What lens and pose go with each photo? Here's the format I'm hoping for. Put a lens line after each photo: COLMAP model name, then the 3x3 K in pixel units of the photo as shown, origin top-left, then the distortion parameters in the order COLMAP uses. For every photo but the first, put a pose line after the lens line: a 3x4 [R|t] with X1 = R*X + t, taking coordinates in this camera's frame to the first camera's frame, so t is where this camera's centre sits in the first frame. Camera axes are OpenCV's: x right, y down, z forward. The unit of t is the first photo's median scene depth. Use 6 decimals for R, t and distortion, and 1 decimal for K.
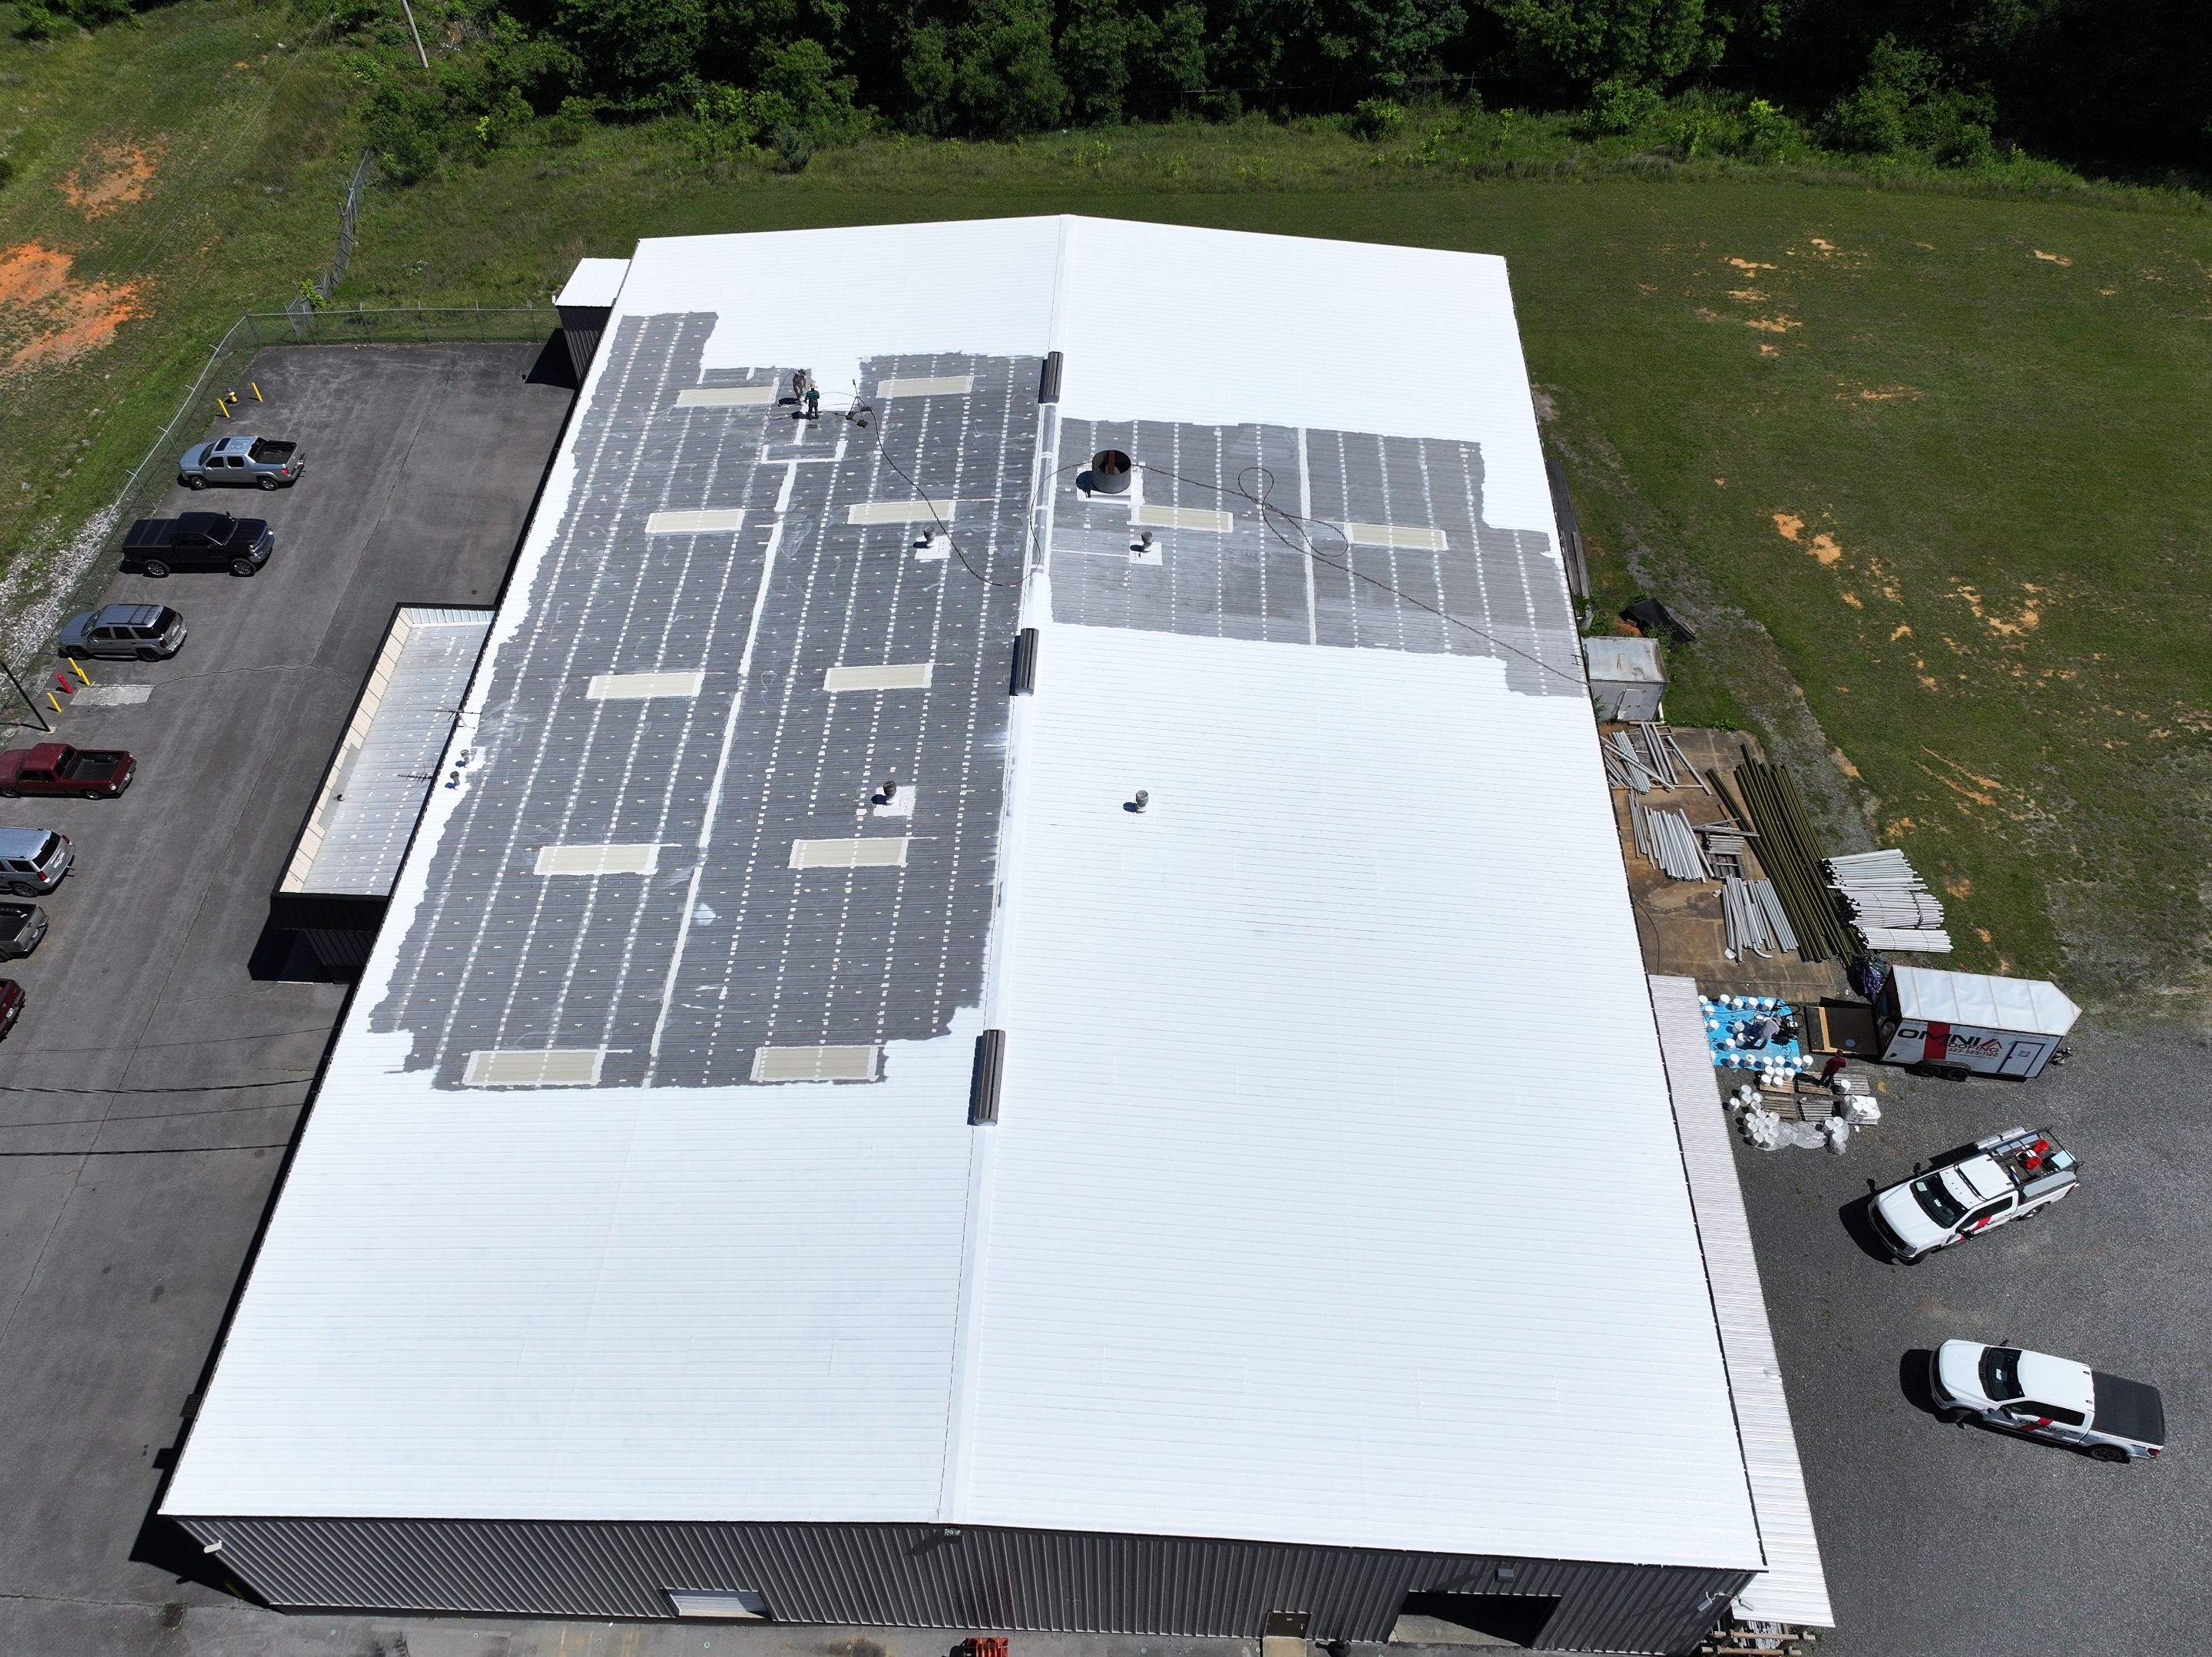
lens RADIAL K [[1755.7, 0, 1111.8], [0, 1755.7, 833.7], [0, 0, 1]] dist [-0.000784, 0.008009]
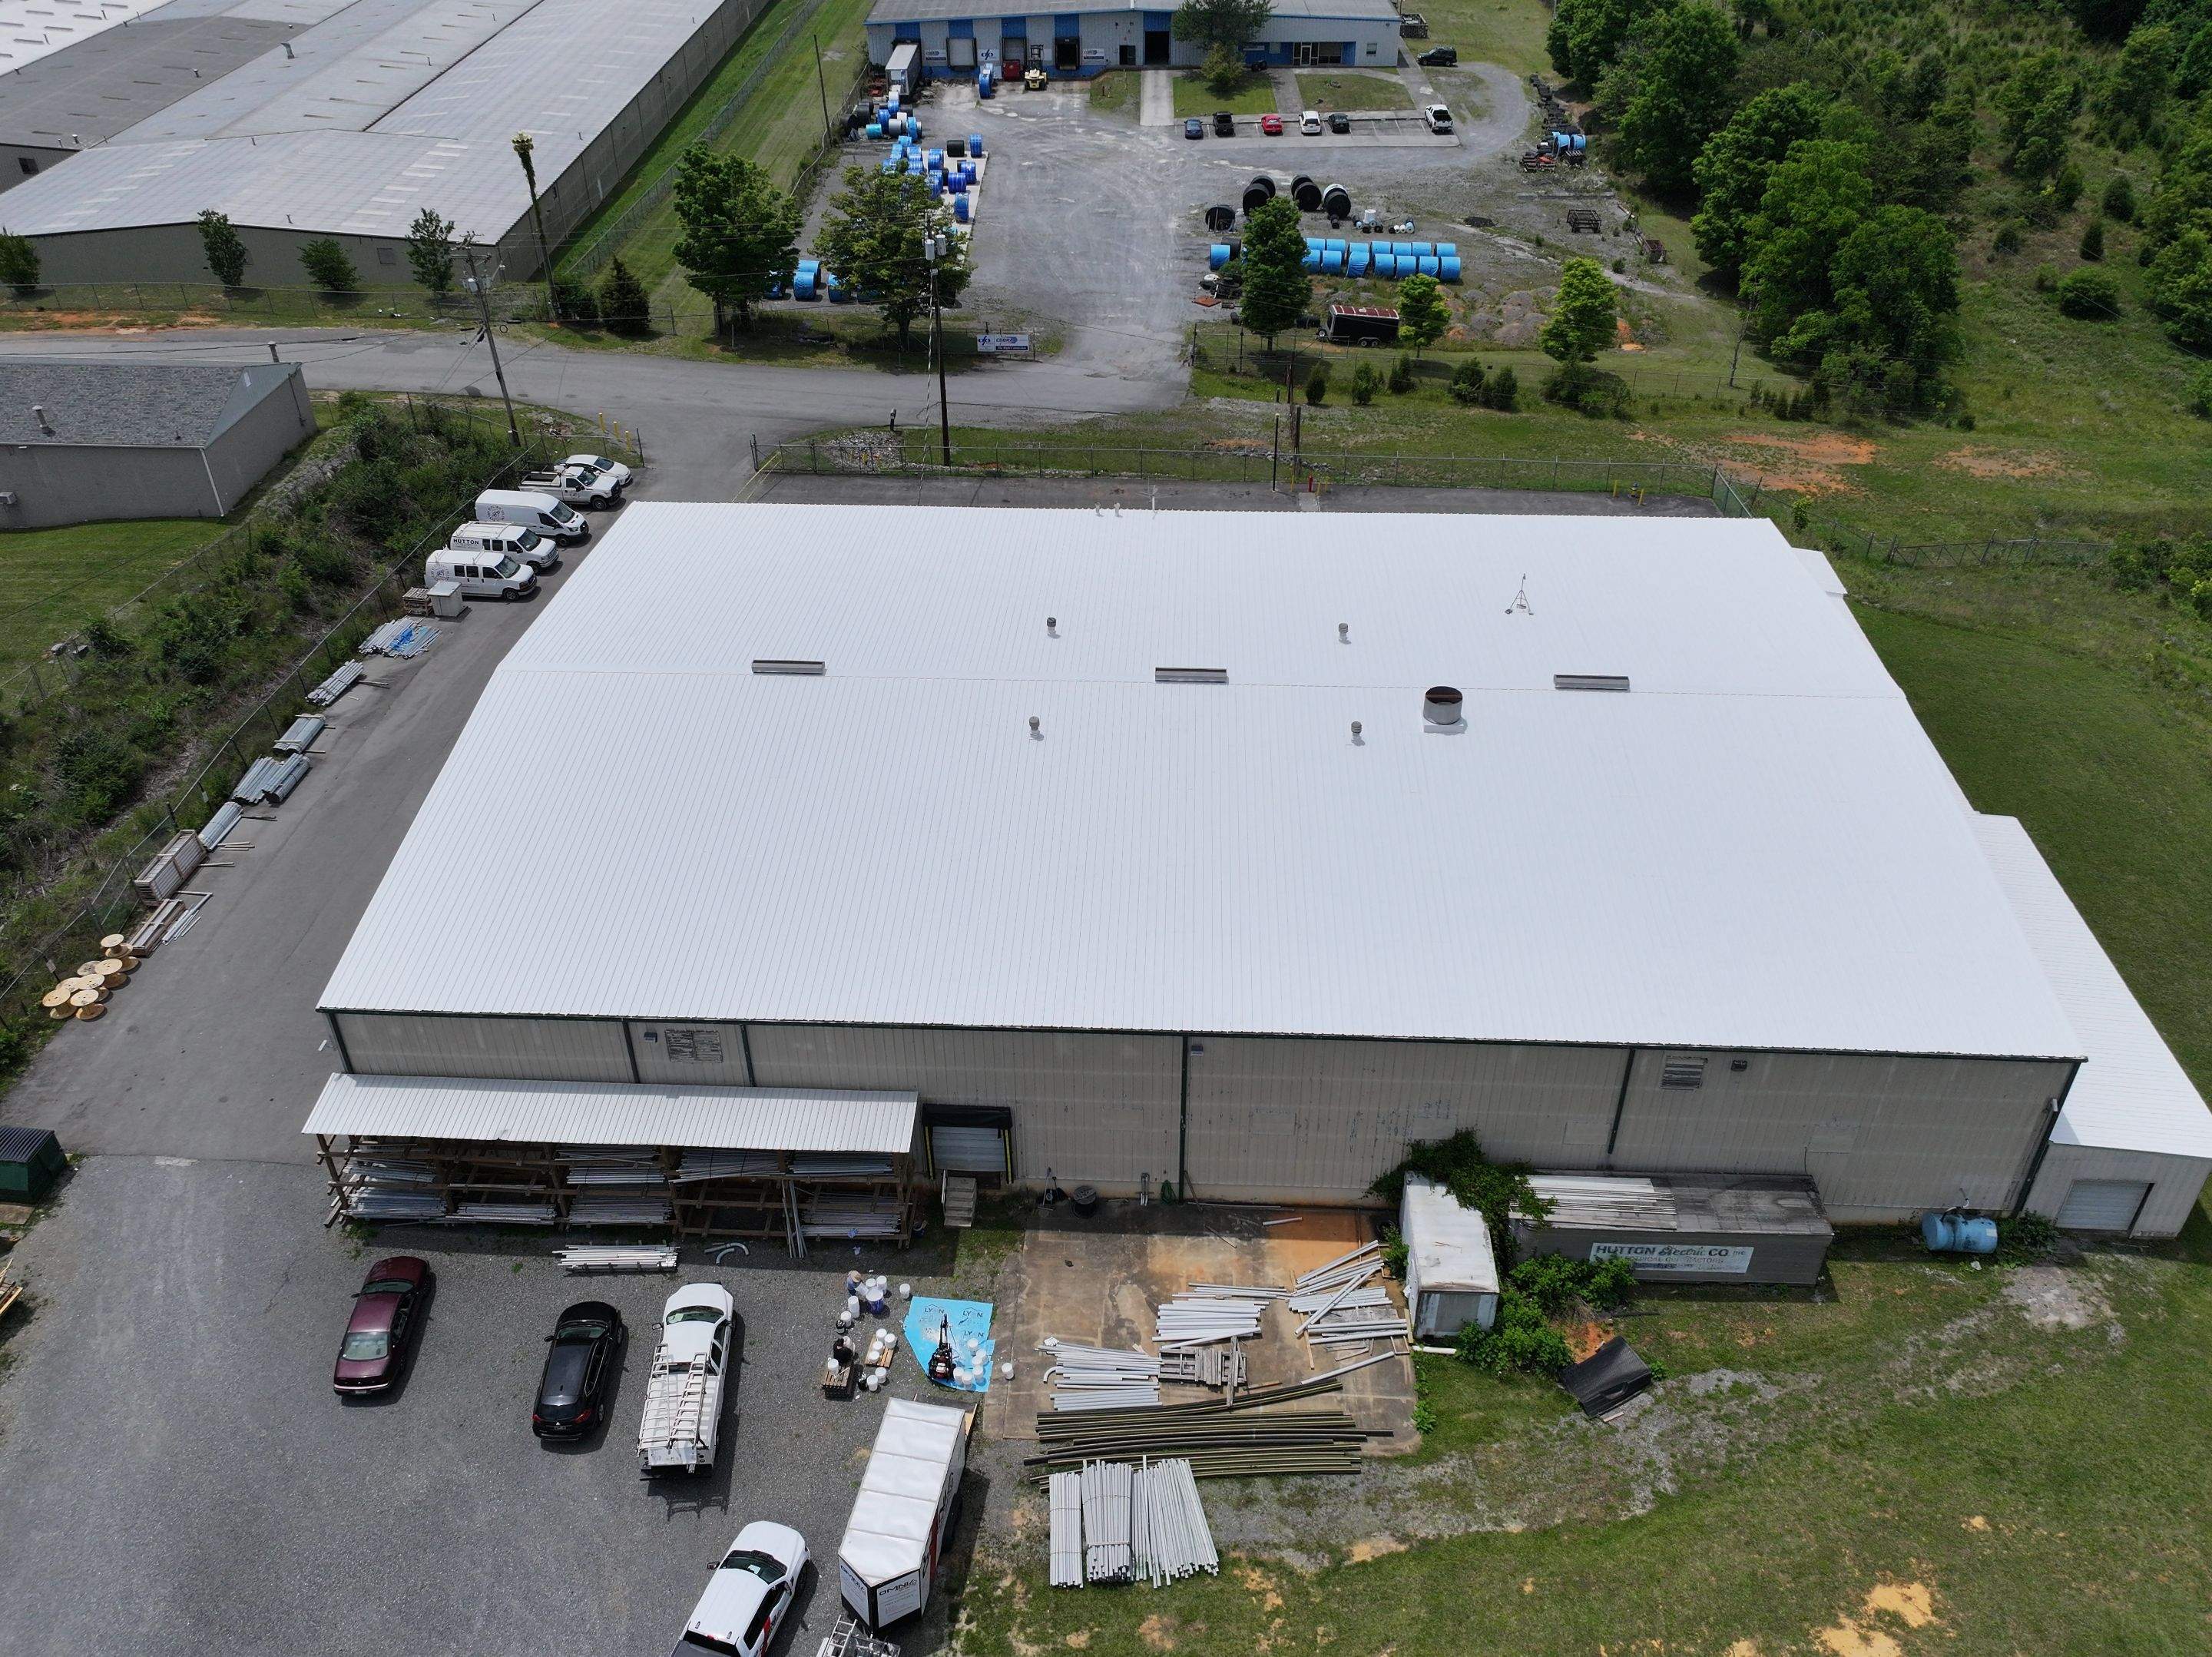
lens RADIAL K [[1755.7, 0, 1110.8], [0, 1755.7, 824.7], [0, 0, 1]] dist [-0.000784, 0.008009]
pose [[-0.013763, 0.573495, -0.819093, 0.844622], [-0.760007, 0.526322, 0.381280, -0.392145], [0.649769, 0.627764, 0.428616, 0.431572]]
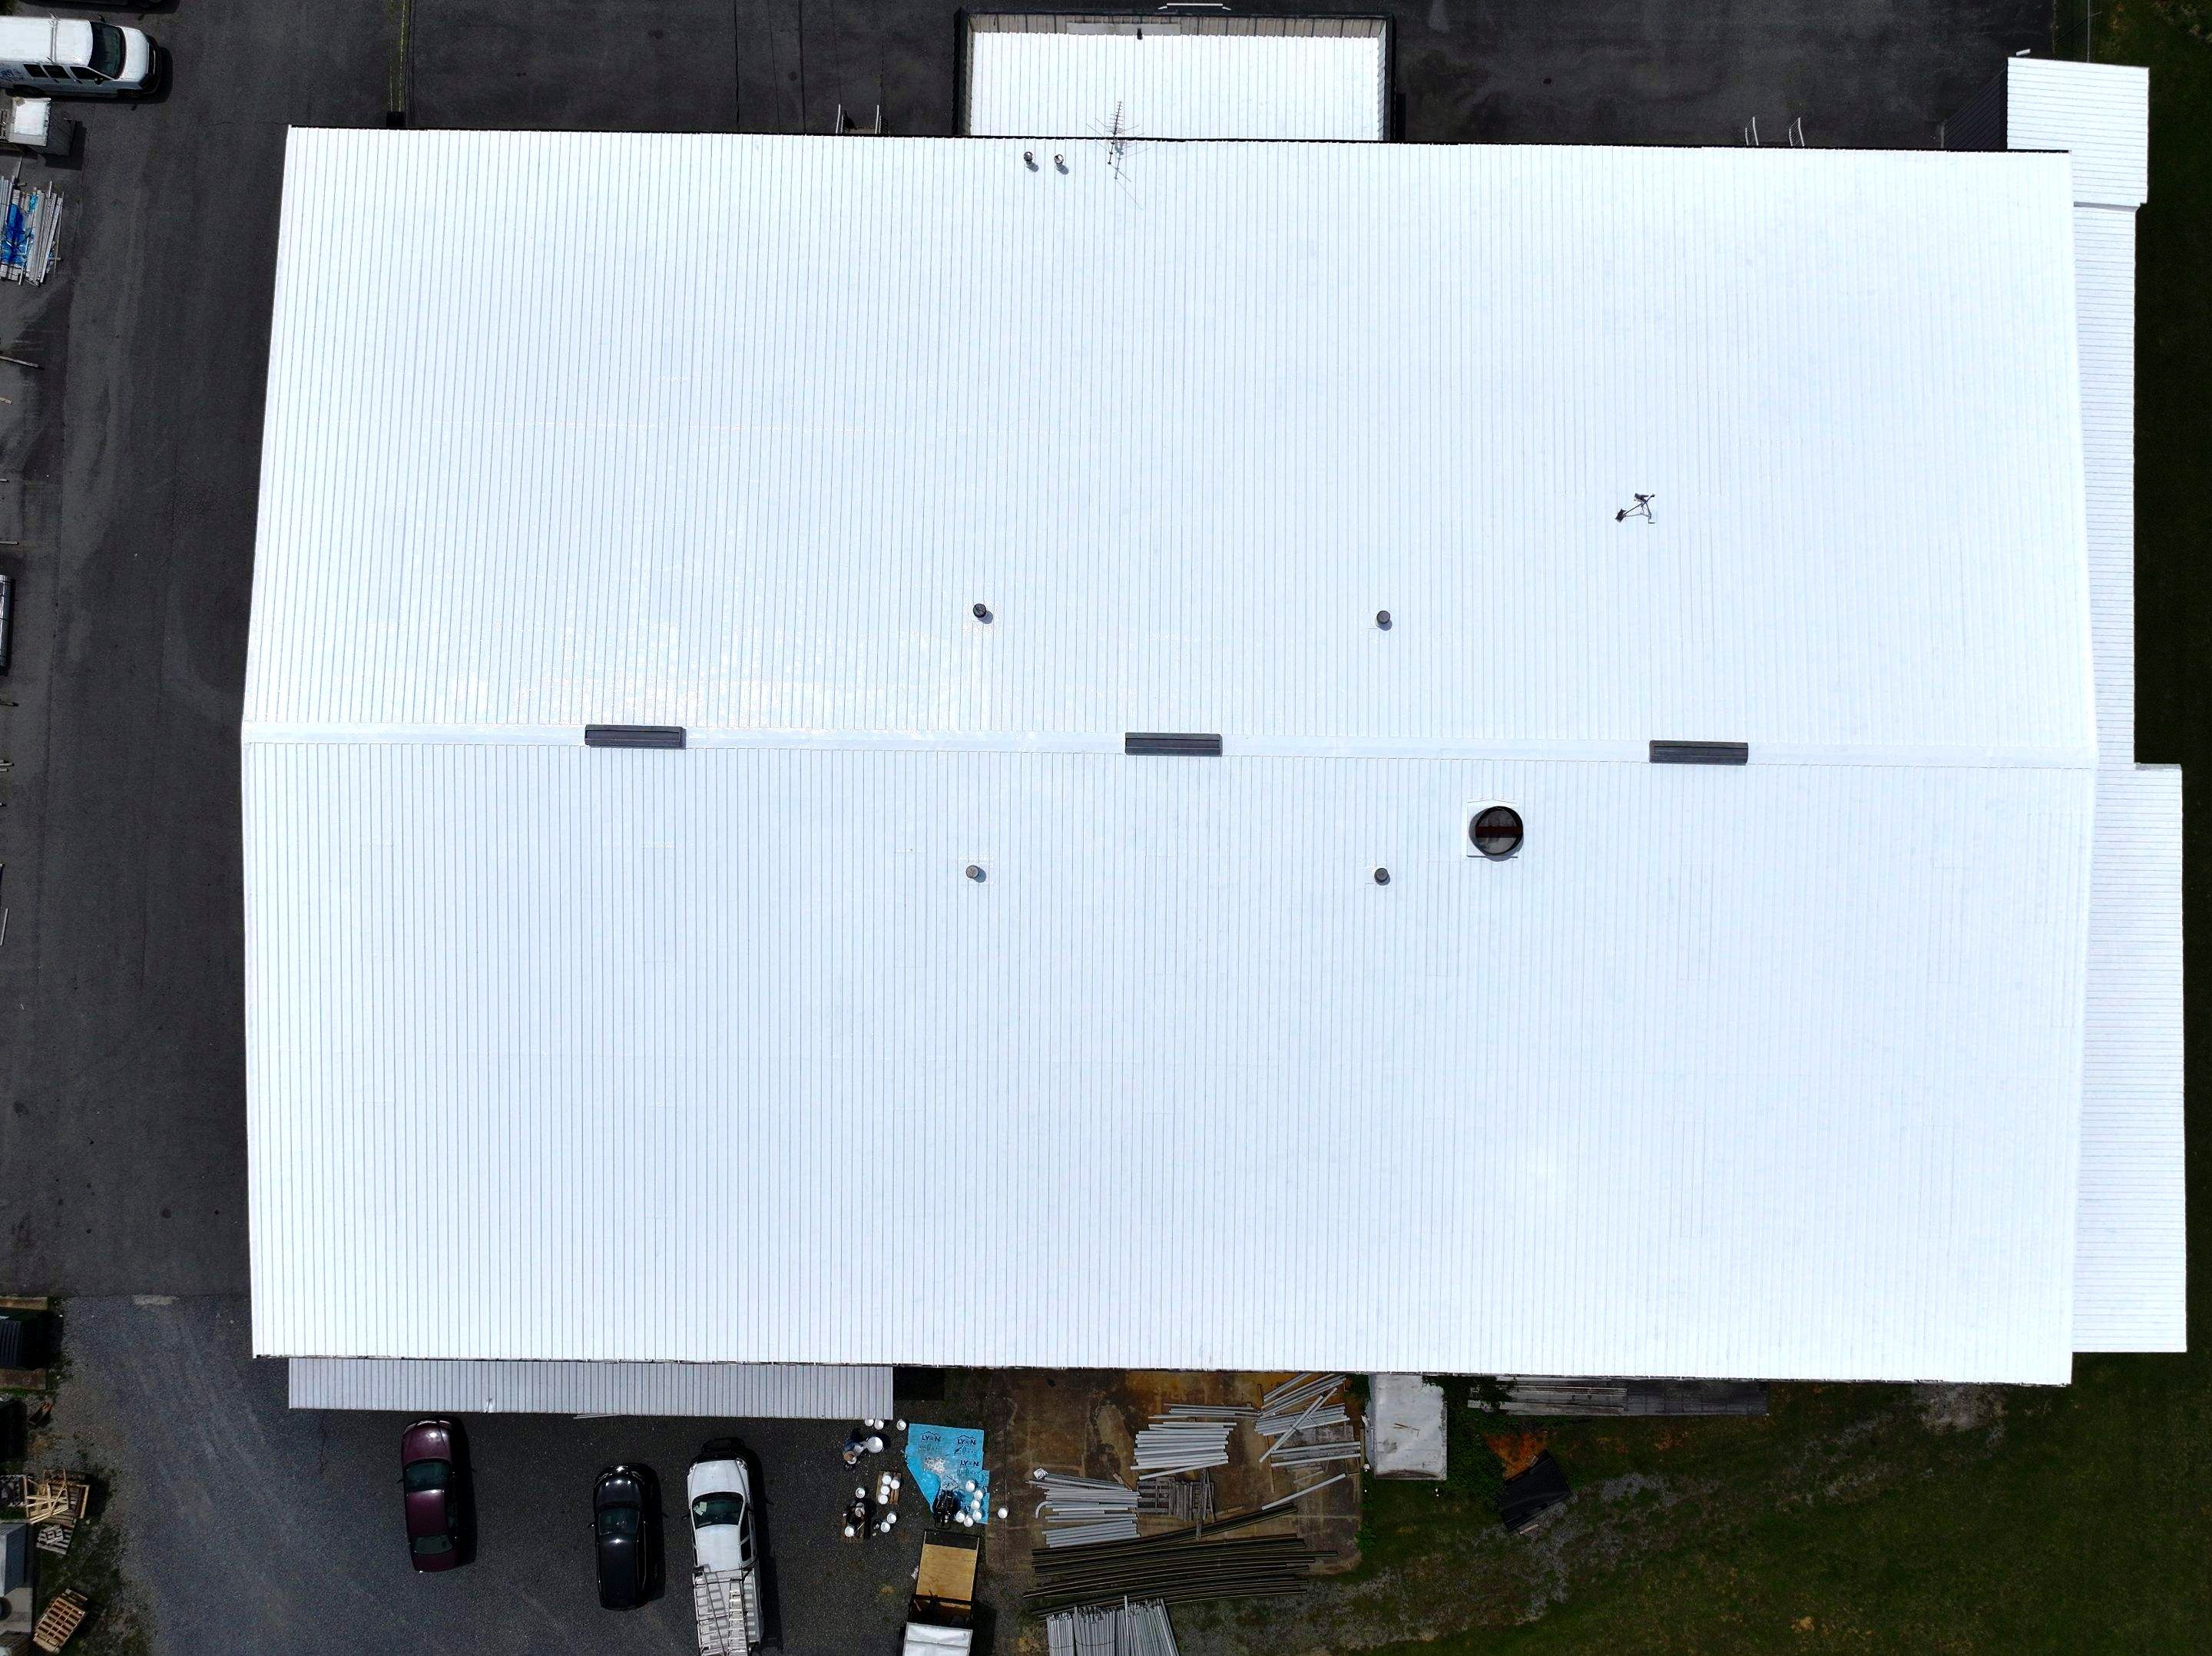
lens RADIAL K [[1755.6, 0, 1108.8], [0, 1755.6, 836.2], [0, 0, 1]] dist [-0.000784, 0.008009]
pose [[0.017698, 0.999181, -0.036382, 0.026444], [-0.763693, 0.036995, 0.644519, -0.557078], [0.645337, 0.016378, 0.763723, 0.239409]]
